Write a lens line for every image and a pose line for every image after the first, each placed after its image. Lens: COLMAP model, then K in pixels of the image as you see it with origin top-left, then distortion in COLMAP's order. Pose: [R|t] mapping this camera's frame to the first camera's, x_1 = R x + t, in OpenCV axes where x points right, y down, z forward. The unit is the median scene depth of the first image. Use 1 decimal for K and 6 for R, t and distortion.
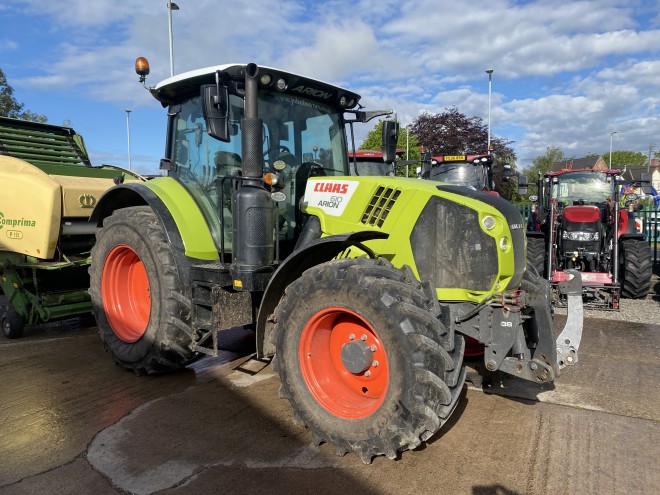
lens RADIAL K [[502.8, 0, 345.0], [0, 502.8, 231.9], [0, 0, 1]] dist [0.011600, -0.017765]
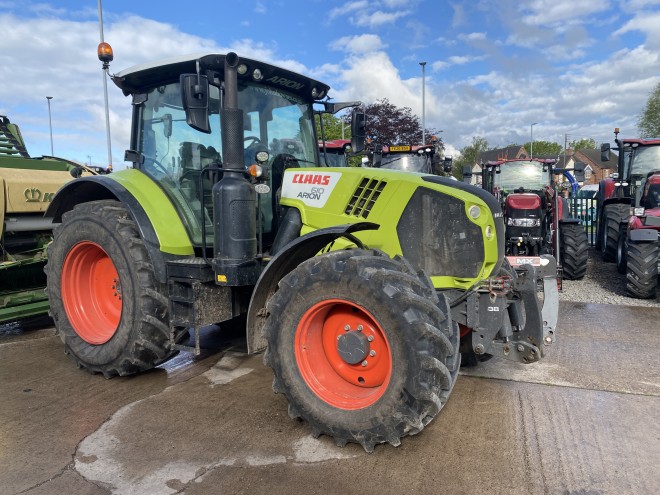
lens RADIAL K [[502.8, 0, 339.3], [0, 502.8, 220.0], [0, 0, 1]] dist [0.011600, -0.017765]
pose [[0.991450, -0.017229, 0.129346, -0.108554], [0.017530, 0.999846, -0.001187, -0.004987], [-0.129305, 0.003445, 0.991599, 0.002935]]
